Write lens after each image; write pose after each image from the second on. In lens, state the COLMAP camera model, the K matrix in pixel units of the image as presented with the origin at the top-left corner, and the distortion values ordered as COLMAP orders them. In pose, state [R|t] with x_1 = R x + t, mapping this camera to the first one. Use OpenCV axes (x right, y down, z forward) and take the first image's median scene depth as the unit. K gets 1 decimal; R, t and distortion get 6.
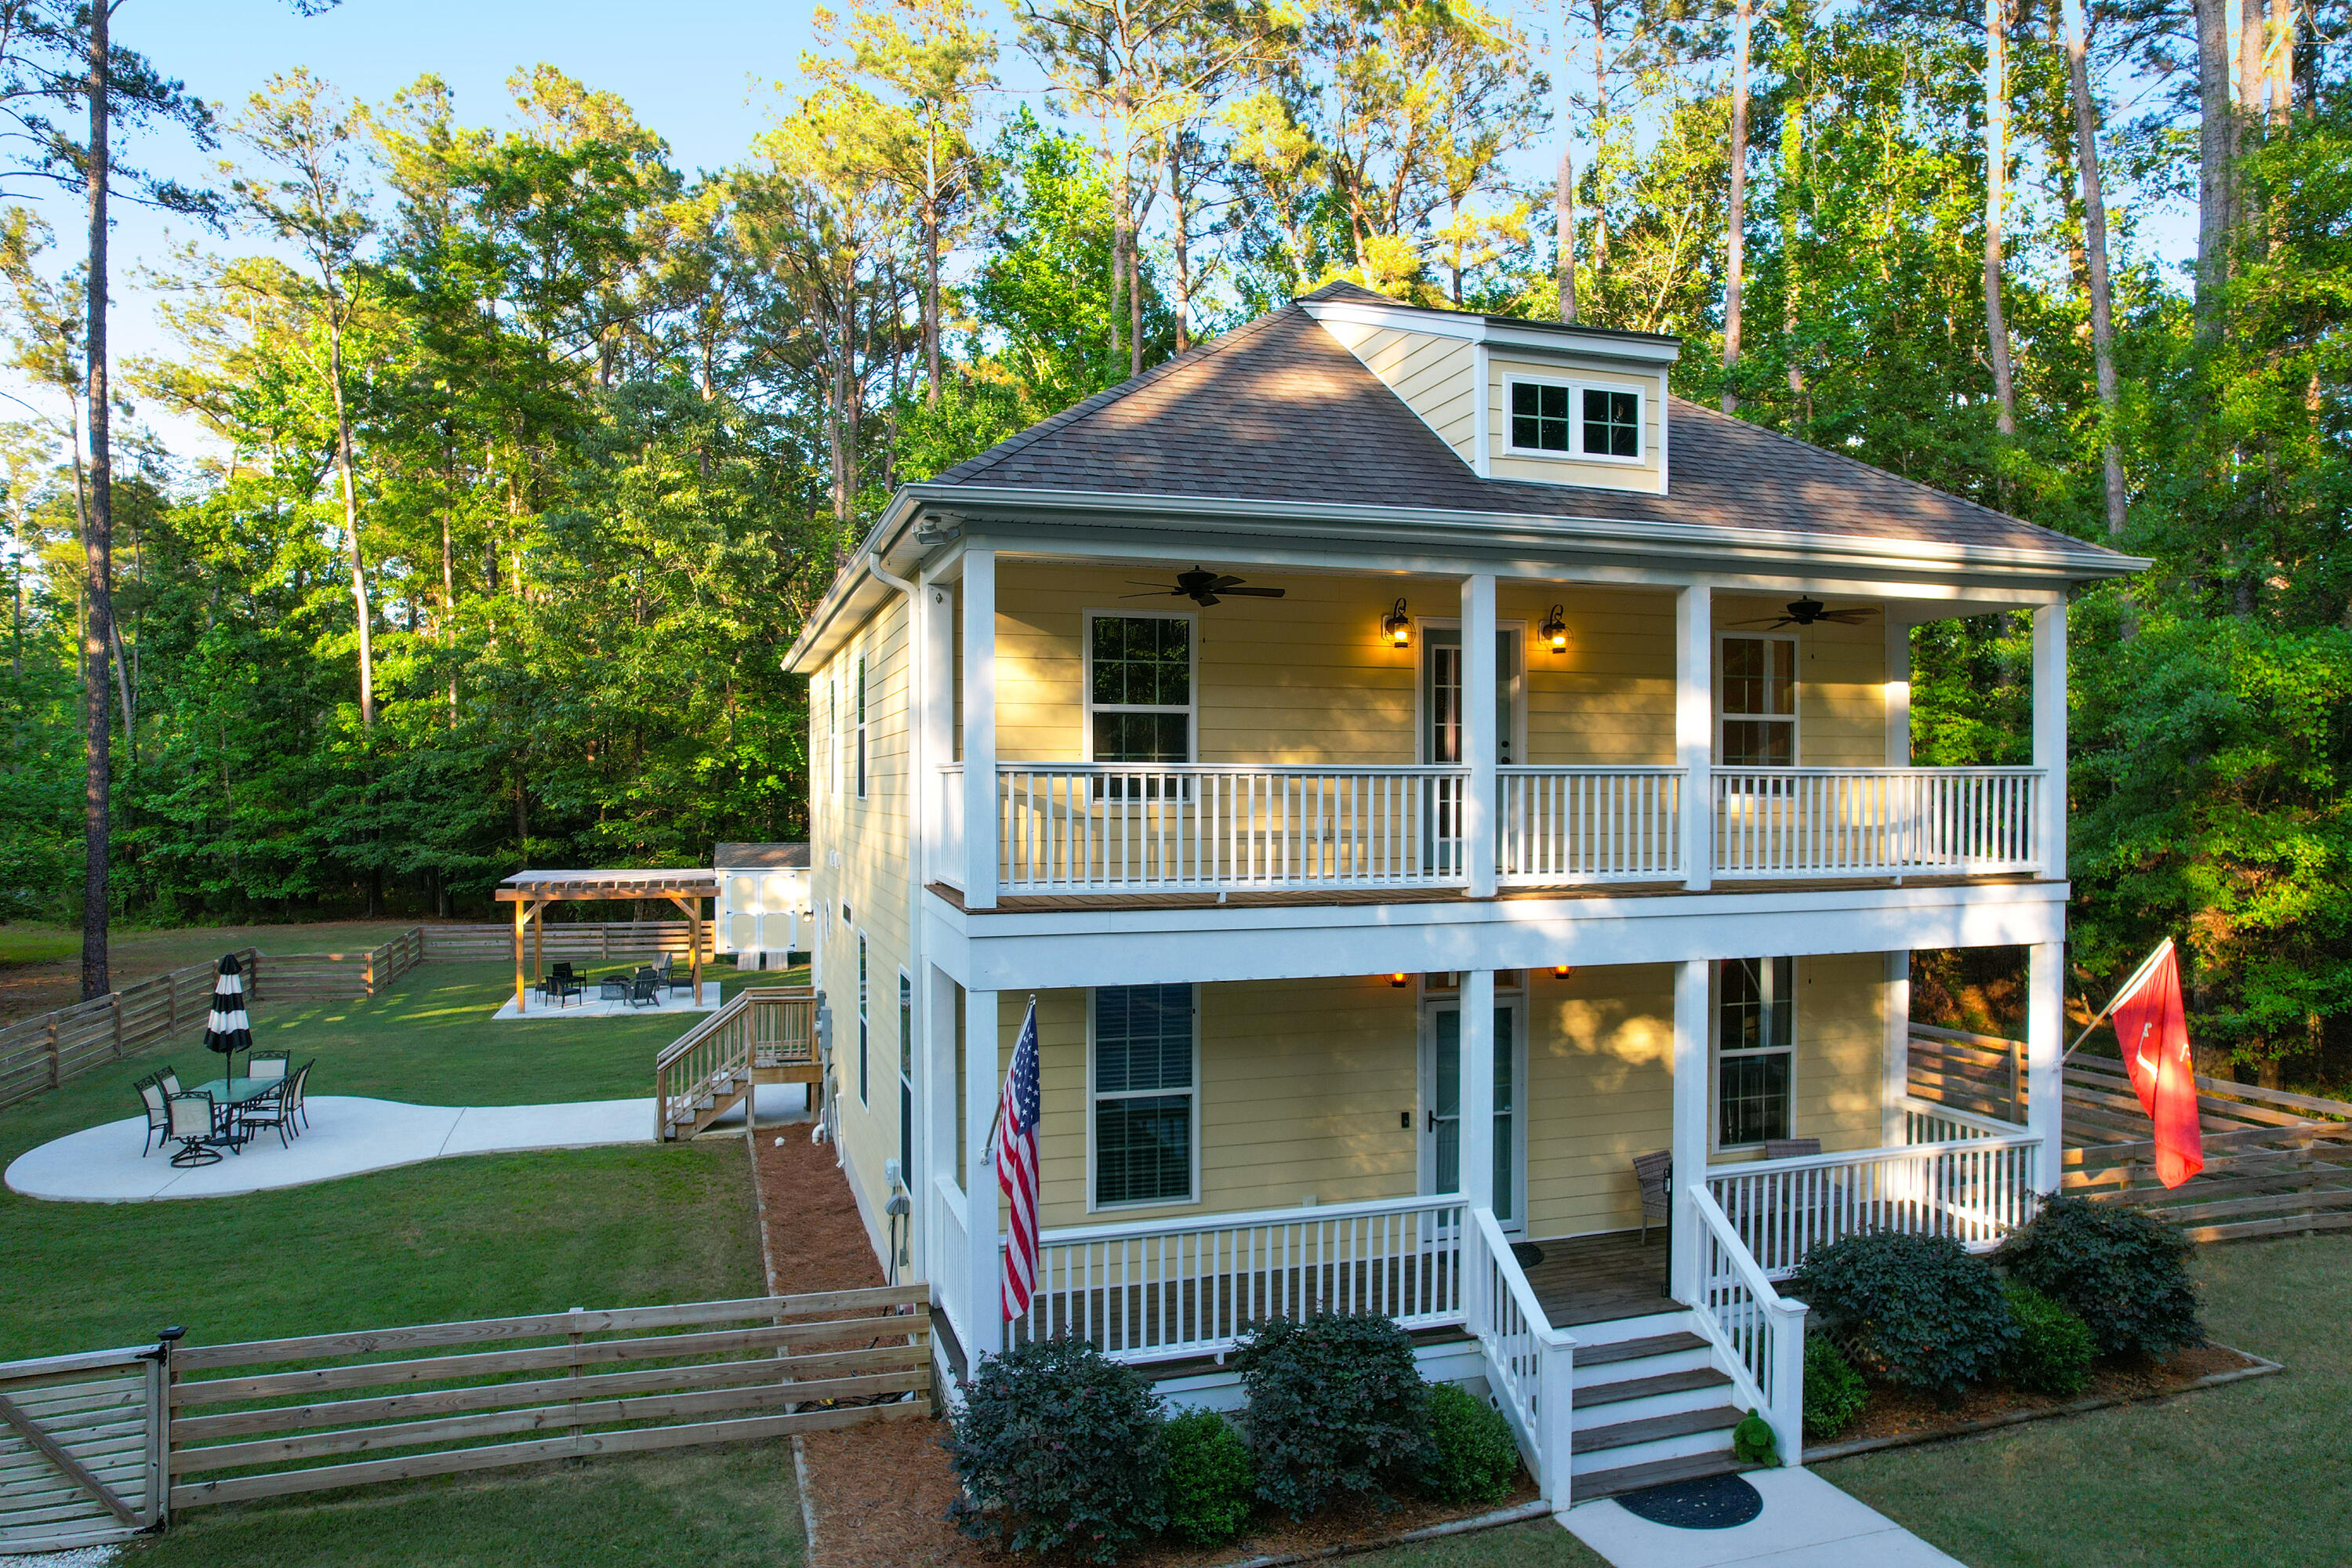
lens RADIAL K [[1502.5, 0, 1181.6], [0, 1502.5, 785.2], [0, 0, 1]] dist [-0.078465, 0.070222]
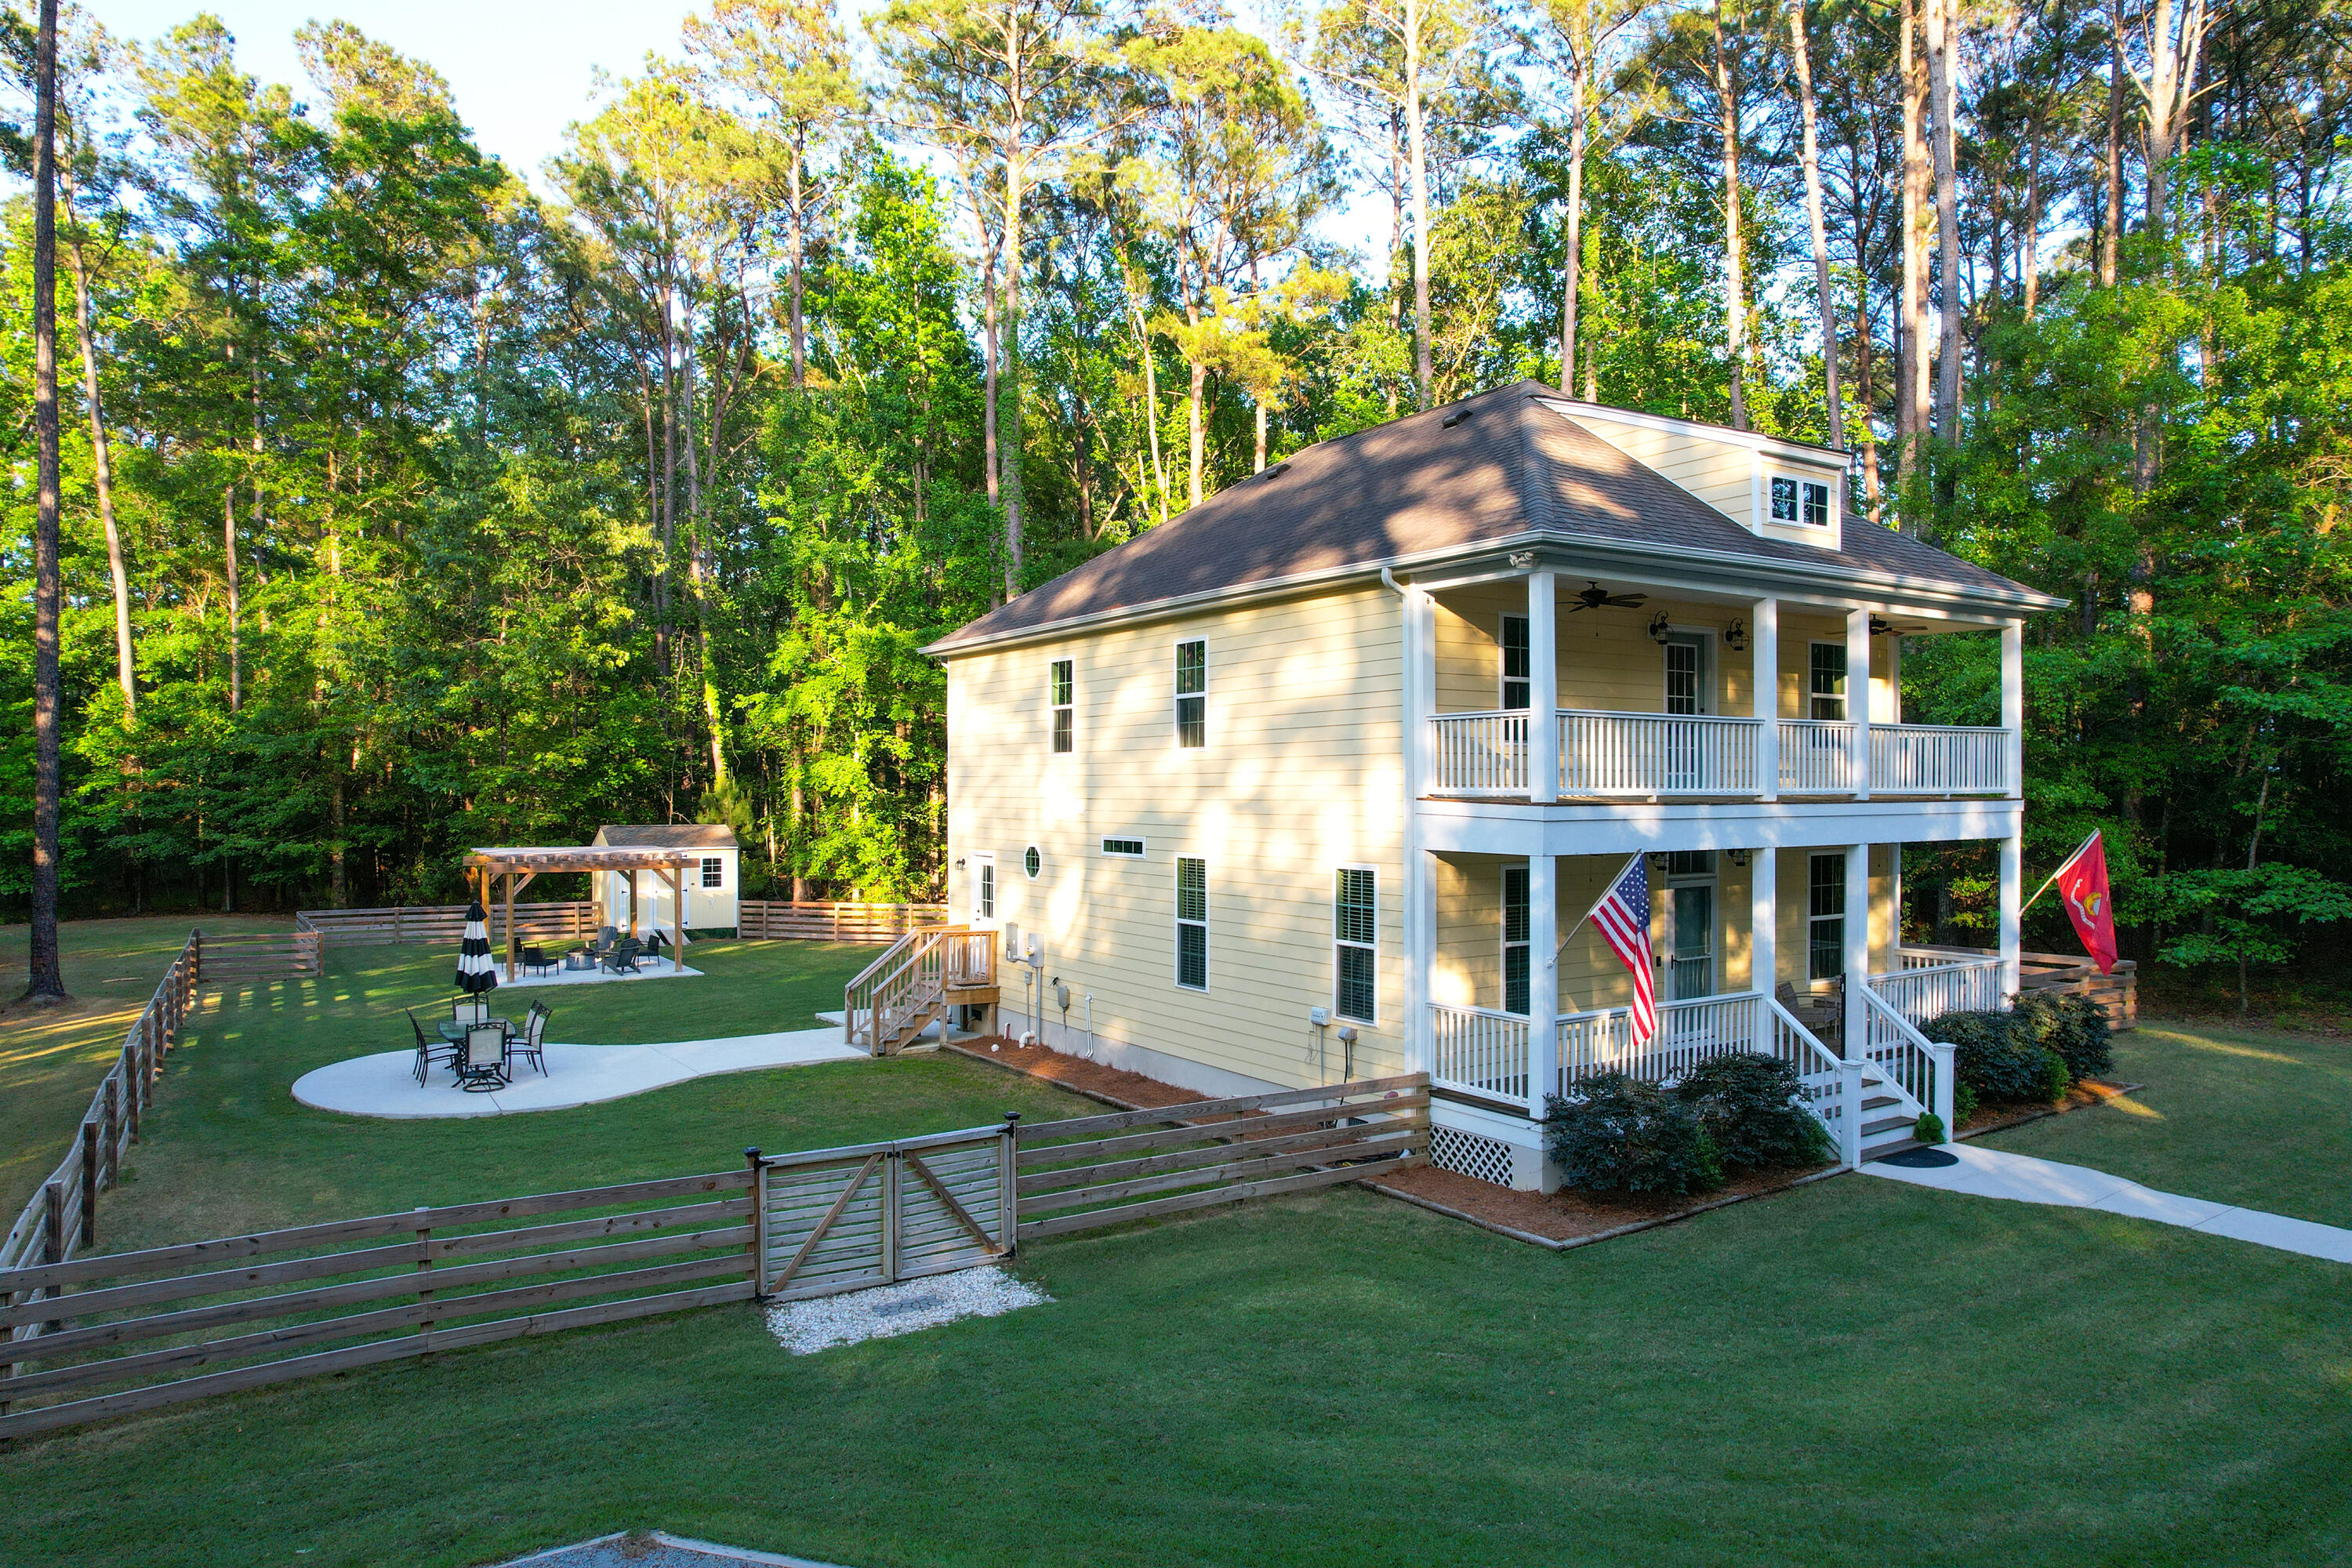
lens RADIAL K [[1502.5, 0, 1181.6], [0, 1502.5, 785.2], [0, 0, 1]] dist [-0.078465, 0.070222]
pose [[0.964274, -0.000143, 0.264906, -0.740595], [0.001234, 0.999991, -0.003950, 0.057335], [-0.264903, 0.004135, 0.964266, -0.319641]]
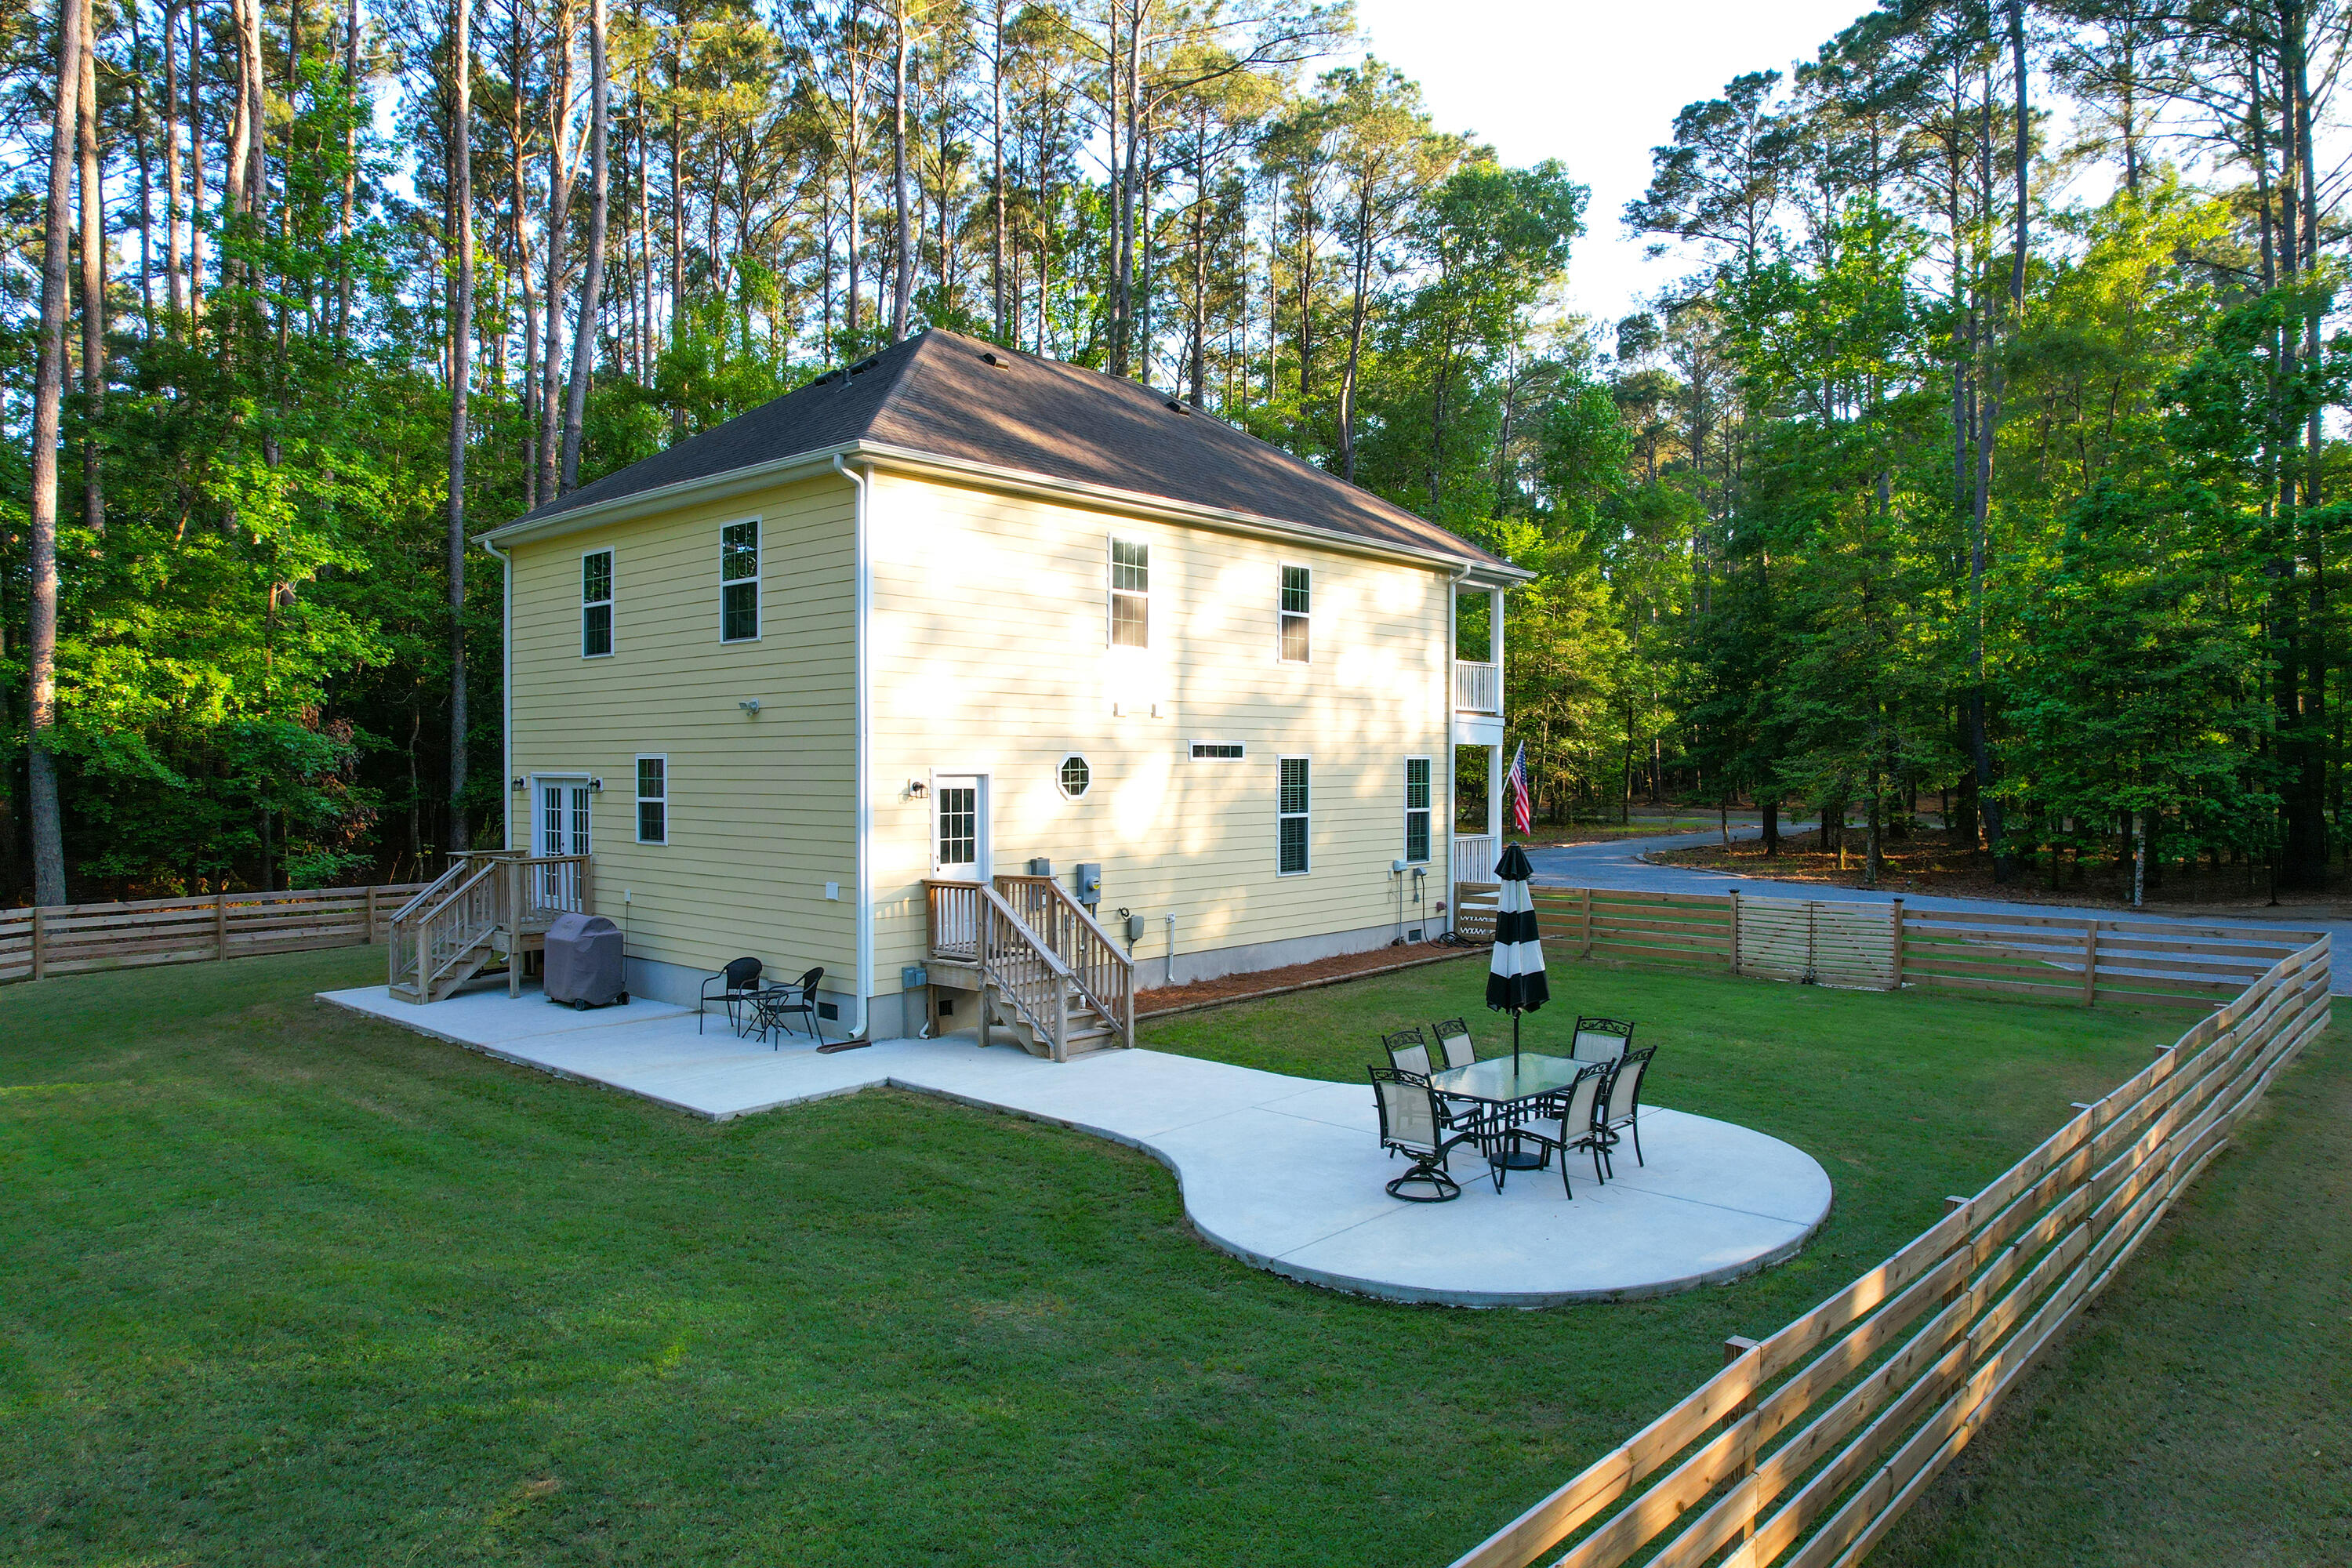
lens RADIAL K [[1502.5, 0, 1181.6], [0, 1502.5, 785.2], [0, 0, 1]] dist [-0.078465, 0.070222]
pose [[-0.508578, -0.008767, 0.860971, -1.863395], [0.004353, 0.999909, 0.012754, 0.142875], [-0.861005, 0.010234, -0.508494, 2.419791]]
